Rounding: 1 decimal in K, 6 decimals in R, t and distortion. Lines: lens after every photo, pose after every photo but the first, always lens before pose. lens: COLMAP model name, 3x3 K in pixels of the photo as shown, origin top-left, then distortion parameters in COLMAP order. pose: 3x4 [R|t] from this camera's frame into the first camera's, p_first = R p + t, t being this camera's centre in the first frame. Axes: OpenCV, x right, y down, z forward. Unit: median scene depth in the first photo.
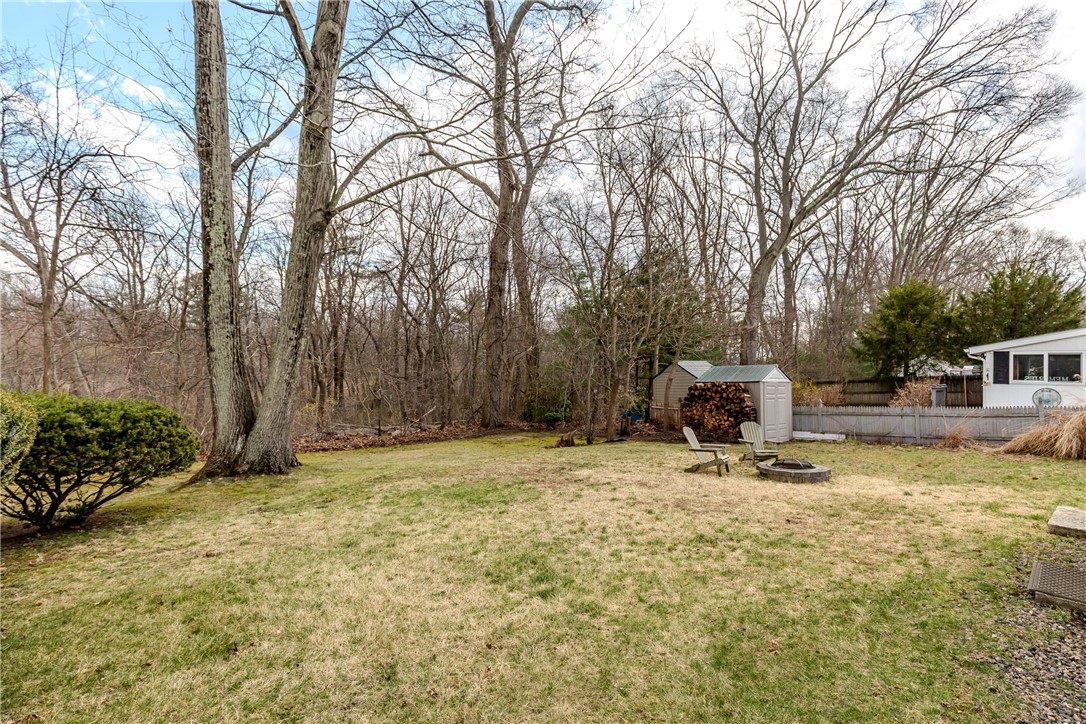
lens RADIAL K [[527.3, 0, 543.2], [0, 527.3, 362.4], [0, 0, 1]] dist [0.001026, 0.000060]
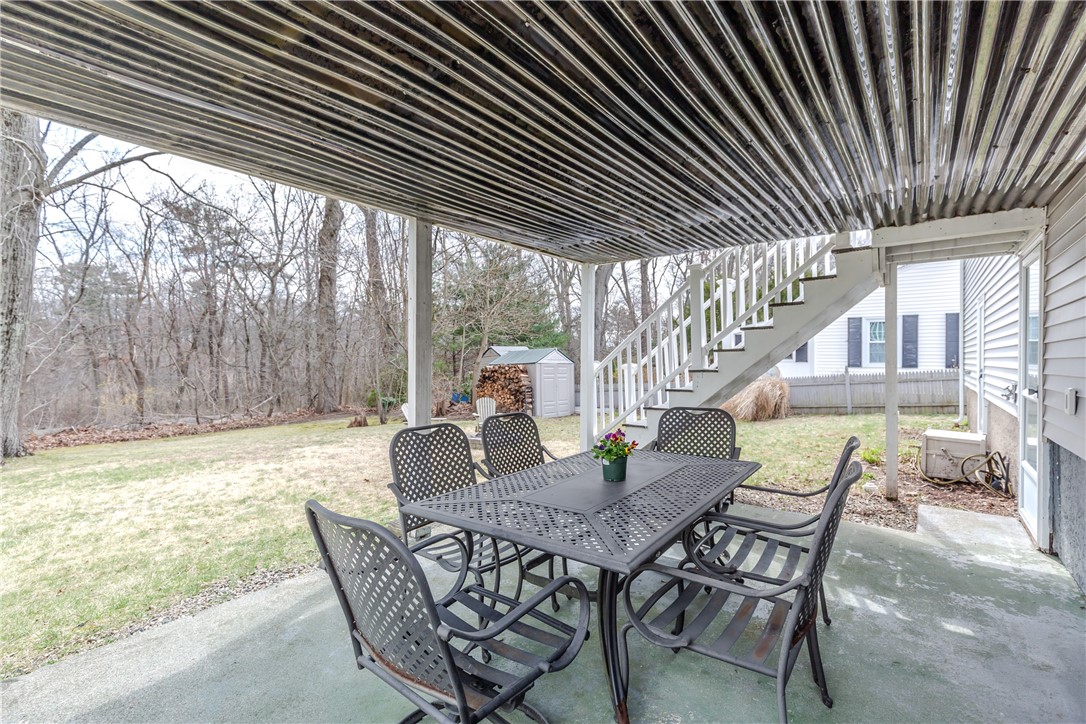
lens RADIAL K [[486.6, 0, 543.8], [0, 486.6, 363.3], [0, 0, 1]] dist [0.002216, -0.000554]
pose [[0.986201, -0.015604, 0.164814, 0.247476], [0.011938, 0.999659, 0.023208, 0.012475], [-0.165120, -0.020920, 0.986052, -0.028223]]
